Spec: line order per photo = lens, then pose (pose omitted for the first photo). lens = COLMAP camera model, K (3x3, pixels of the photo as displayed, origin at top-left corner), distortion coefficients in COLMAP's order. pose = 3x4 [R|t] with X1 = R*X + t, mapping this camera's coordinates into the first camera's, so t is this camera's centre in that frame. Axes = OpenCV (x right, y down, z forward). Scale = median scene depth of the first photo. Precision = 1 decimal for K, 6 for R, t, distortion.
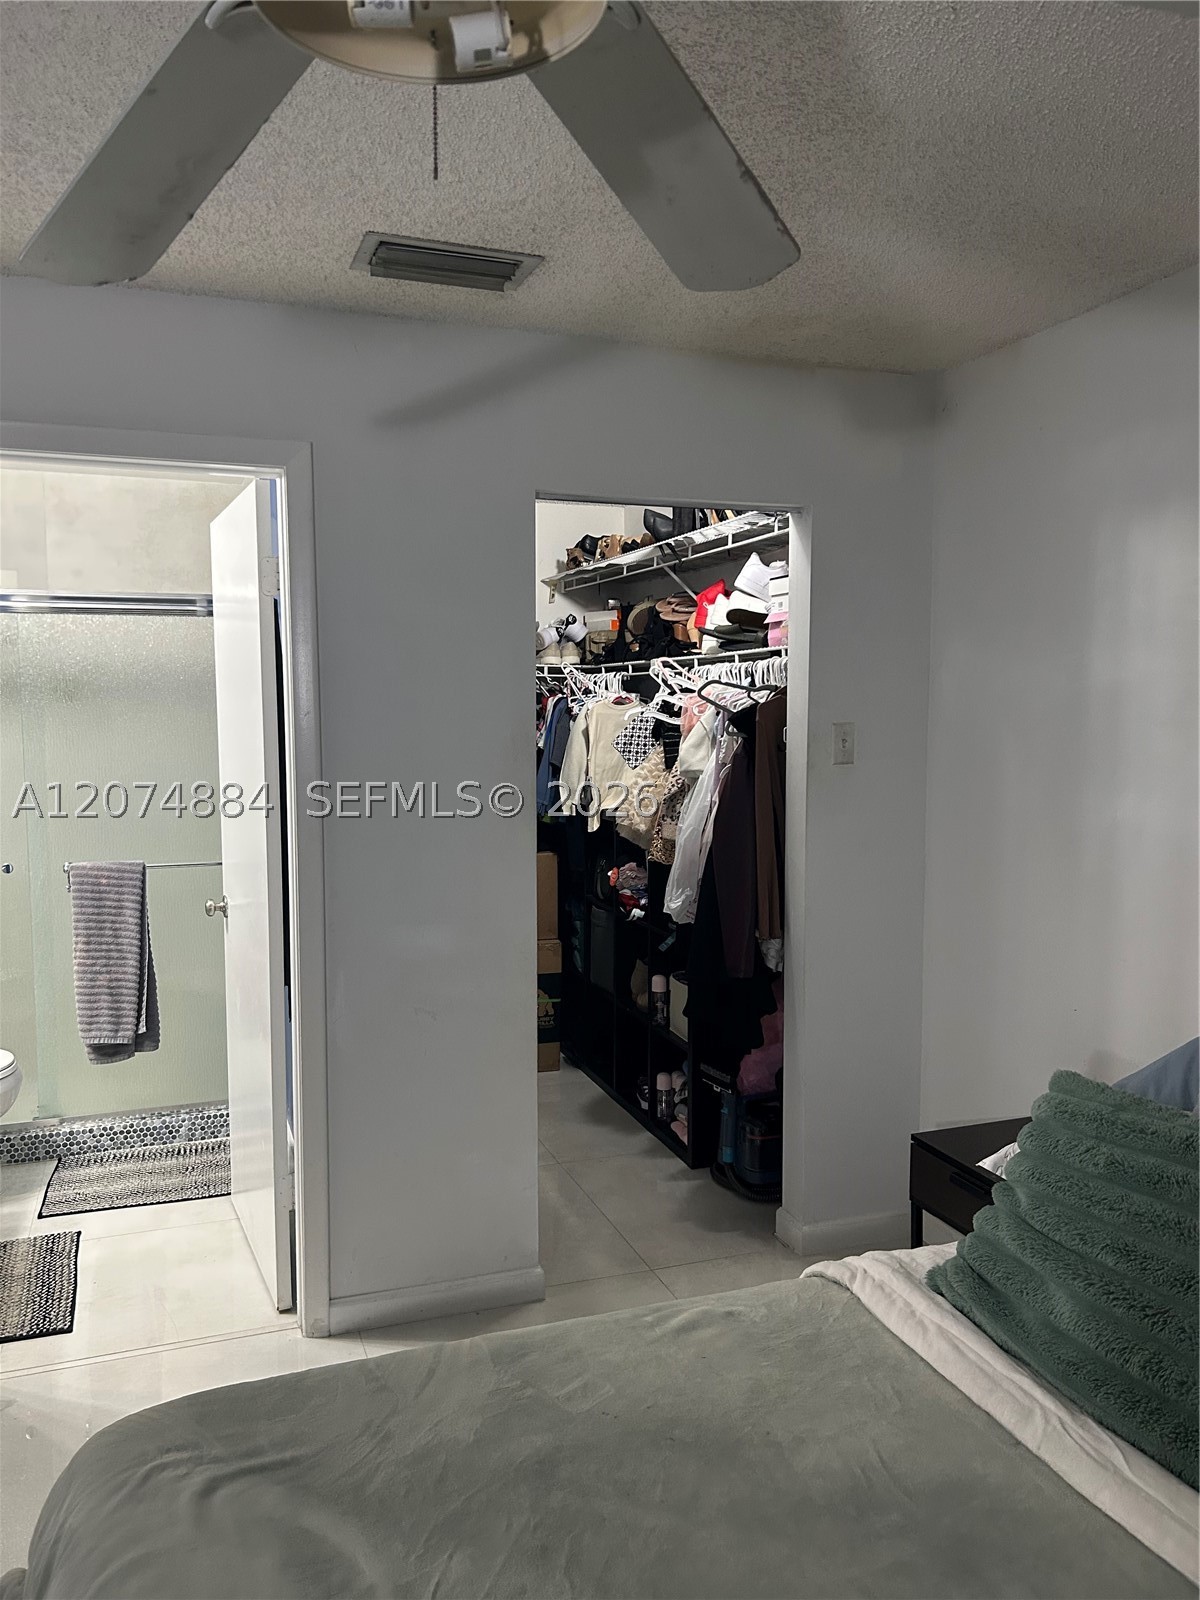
lens RADIAL K [[1204.5, 0, 596.1], [0, 1204.5, 804.5], [0, 0, 1]] dist [0.031315, -0.047296]
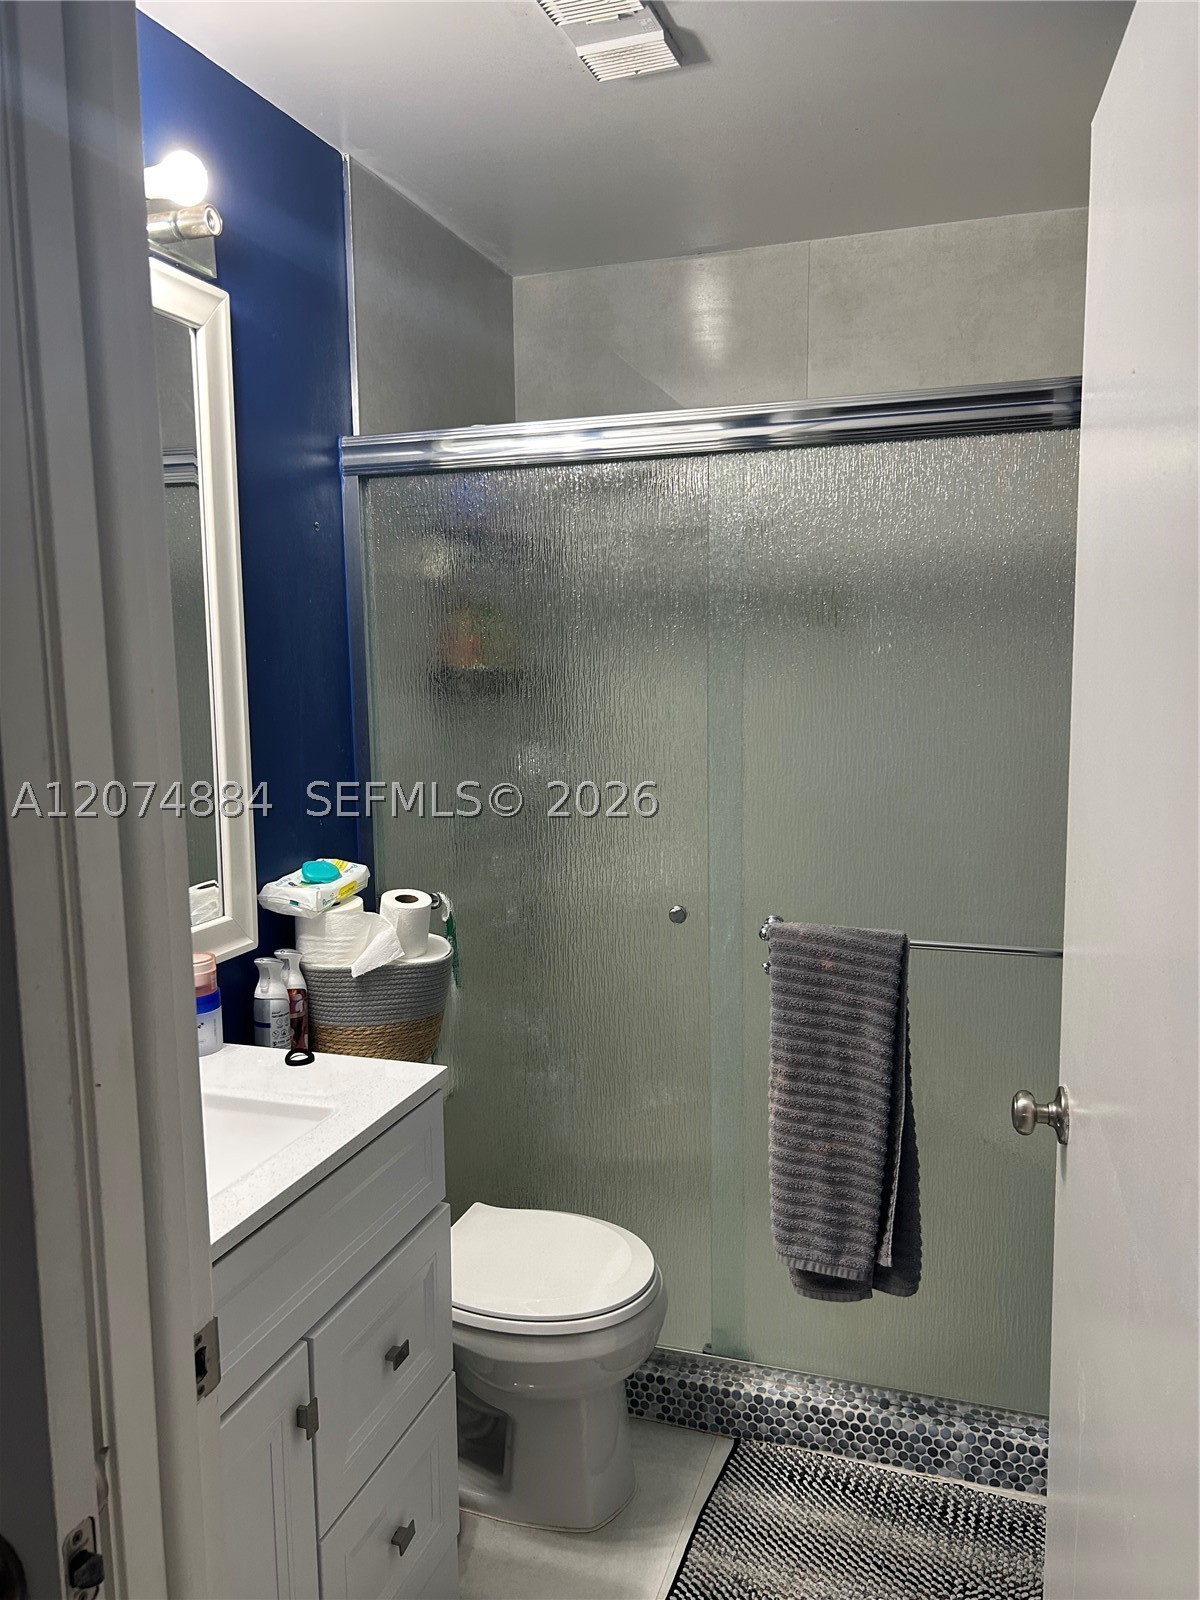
lens RADIAL K [[1204.5, 0, 595.0], [0, 1204.5, 804.1], [0, 0, 1]] dist [0.031315, -0.047296]
pose [[0.775101, 0.068594, -0.628102, -0.164528], [-0.040613, 0.997443, 0.058811, -0.030259], [0.630530, -0.020075, 0.775905, 0.535523]]
